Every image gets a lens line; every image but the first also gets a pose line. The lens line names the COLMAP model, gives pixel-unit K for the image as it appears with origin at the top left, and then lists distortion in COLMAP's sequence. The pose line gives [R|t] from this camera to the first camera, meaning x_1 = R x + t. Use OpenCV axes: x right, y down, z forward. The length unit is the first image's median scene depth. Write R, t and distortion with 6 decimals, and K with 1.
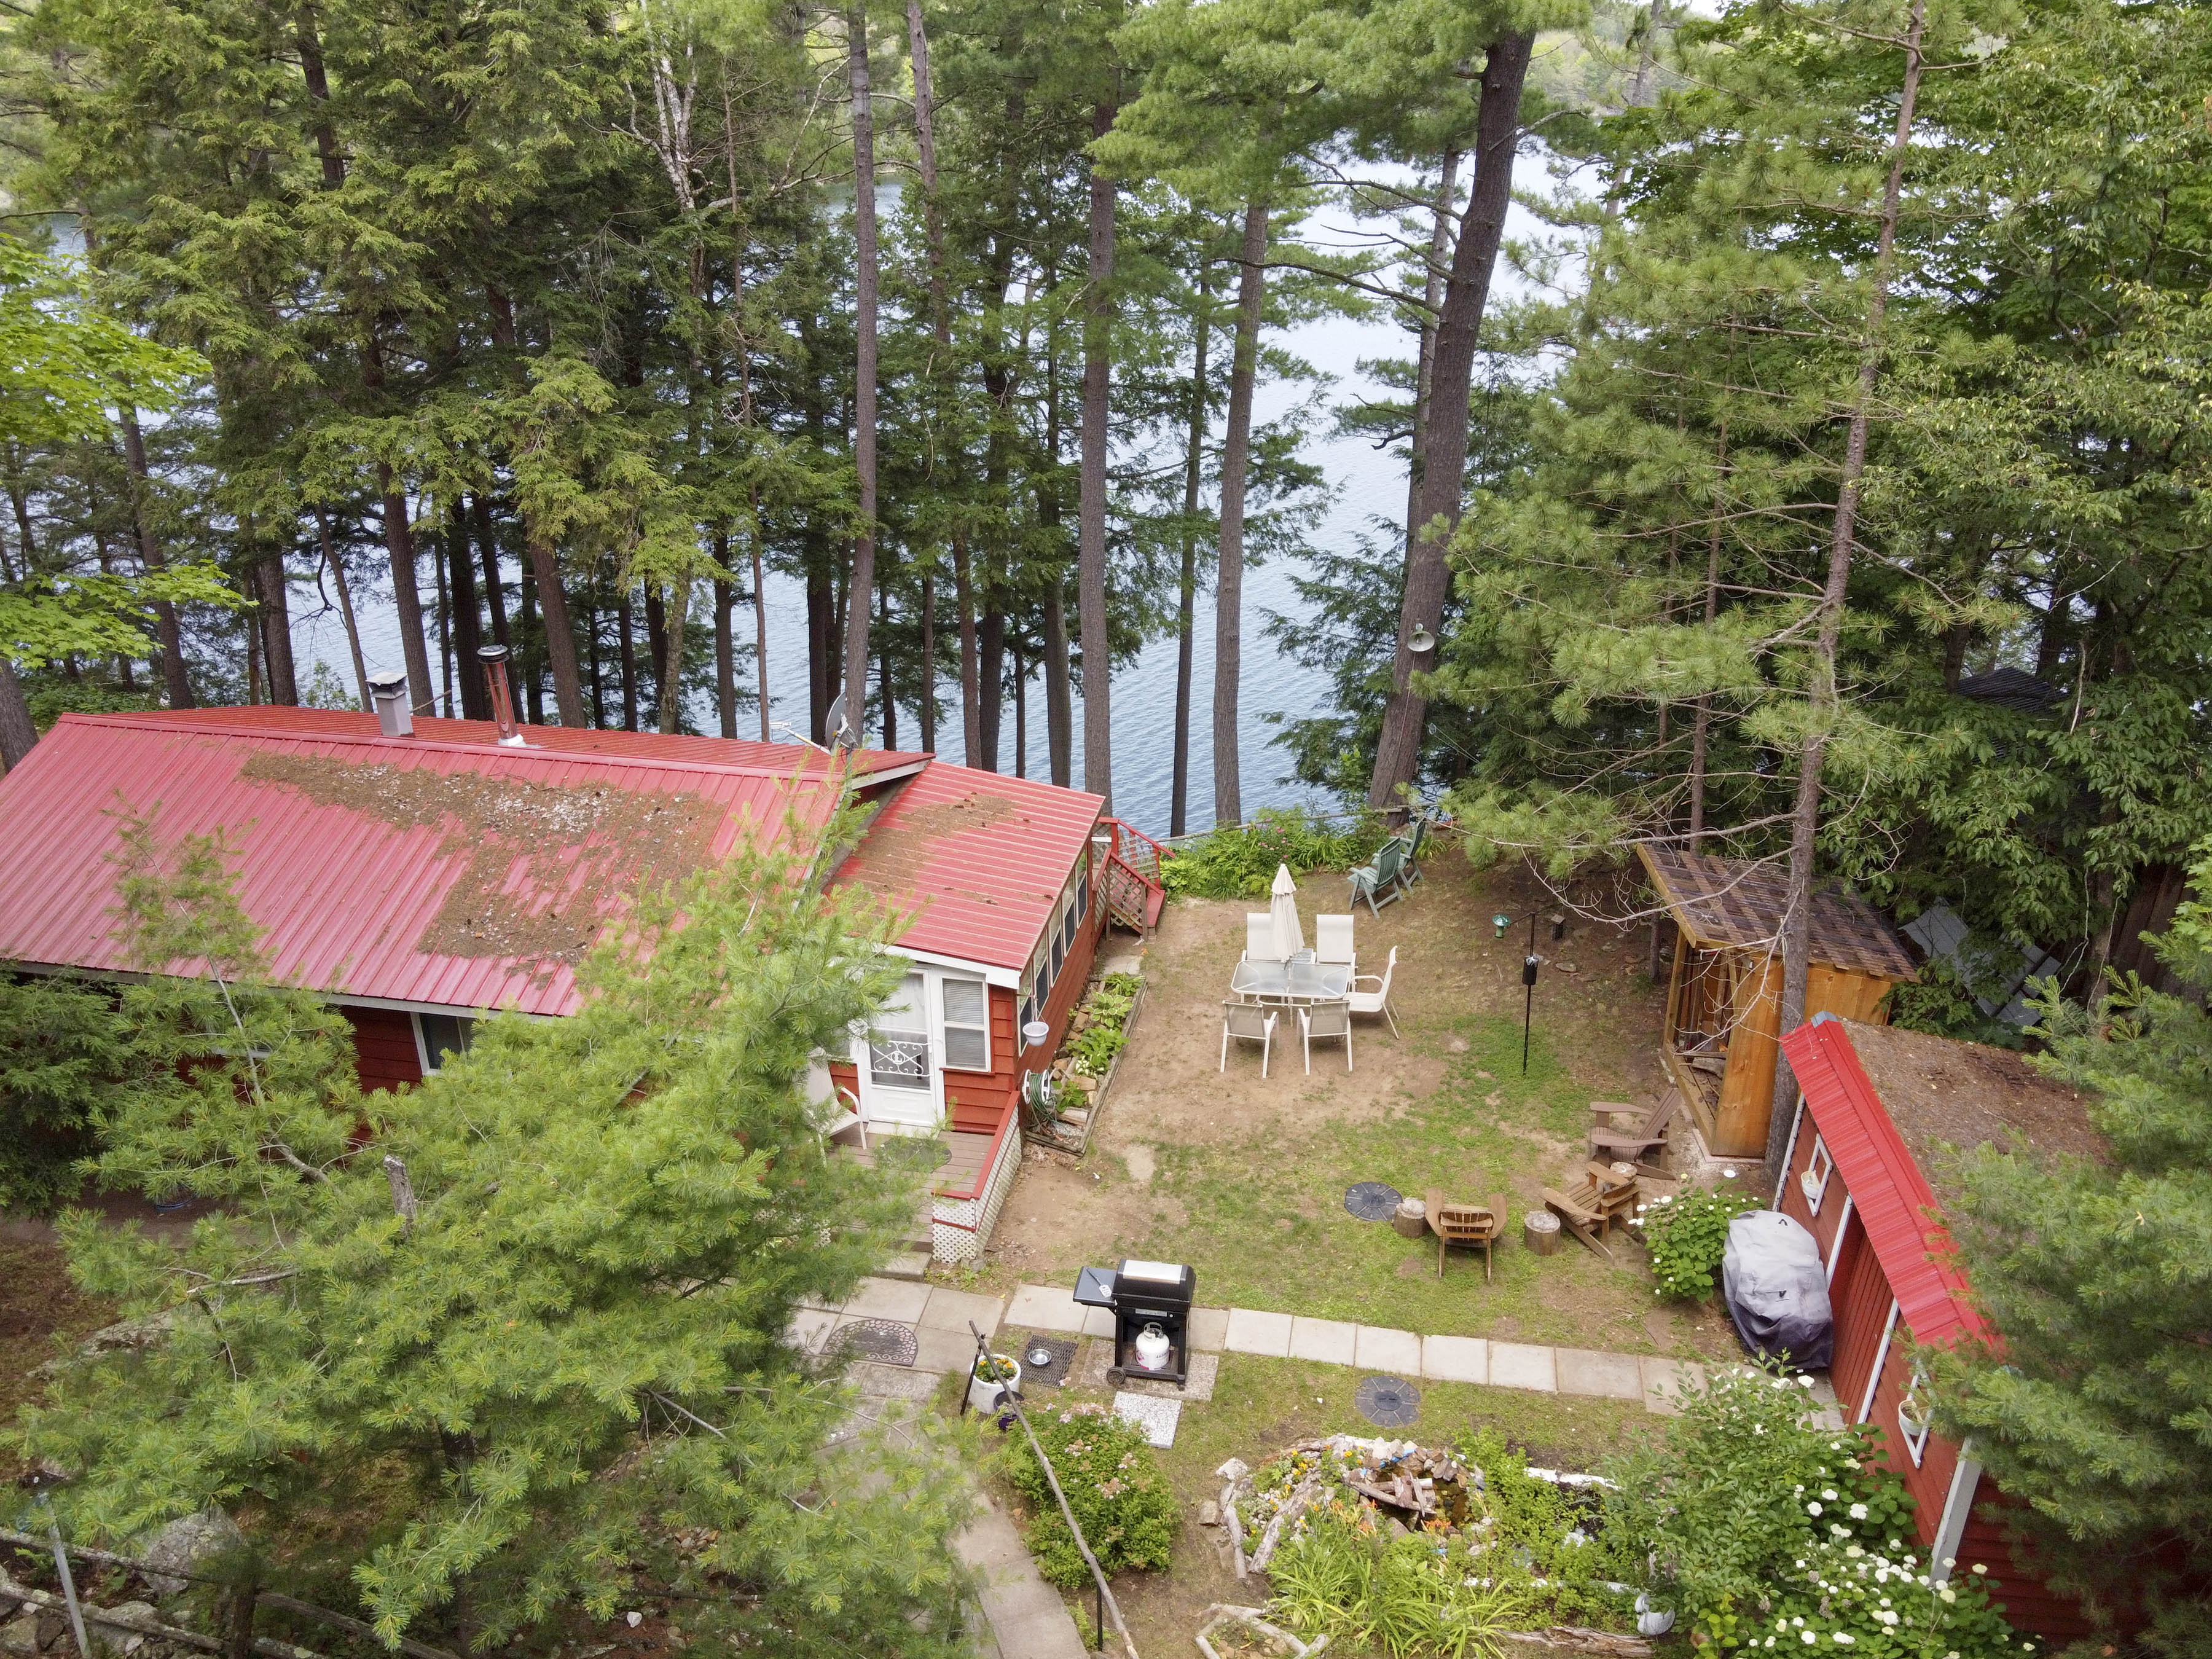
lens RADIAL K [[1673.2, 0, 1103.4], [0, 1673.2, 830.9], [0, 0, 1]] dist [0.015478, -0.003853]
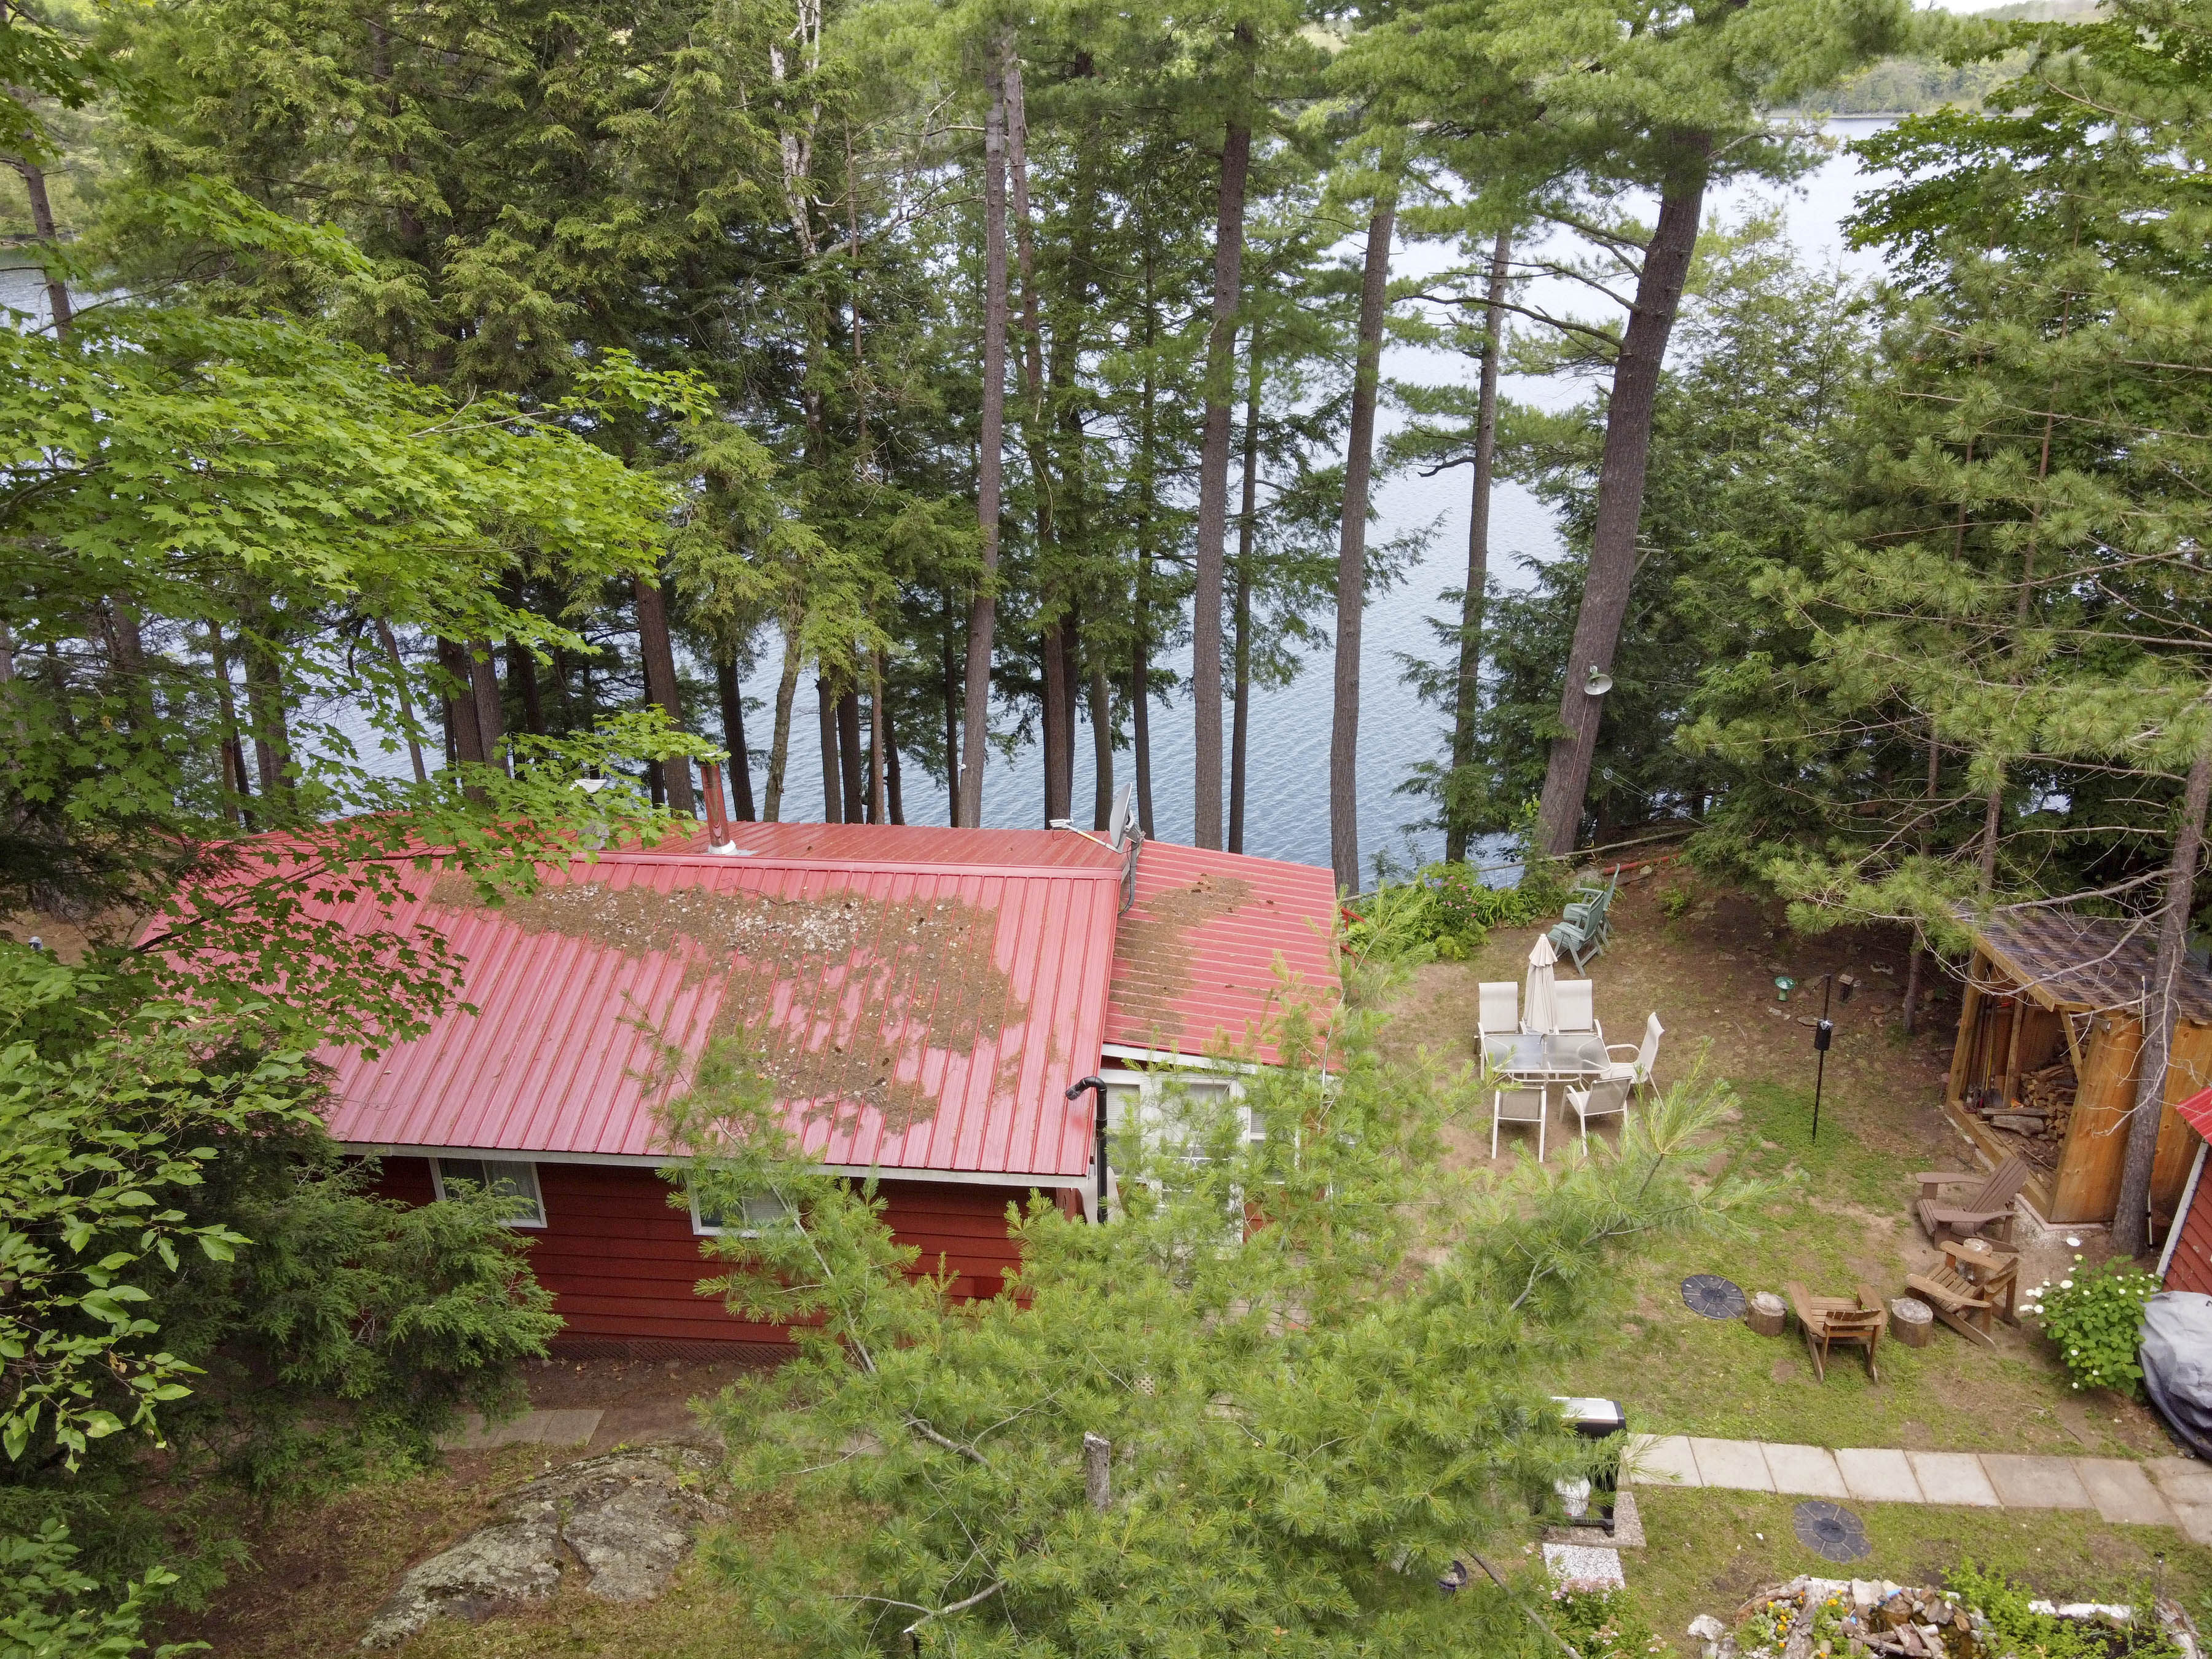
lens RADIAL K [[1673.2, 0, 1105.9], [0, 1673.2, 833.3], [0, 0, 1]] dist [0.015478, -0.003853]
pose [[0.995568, -0.050006, 0.079642, -0.242120], [0.050616, 0.998702, -0.005655, -0.050909], [-0.079256, 0.009661, 0.996807, 0.087293]]
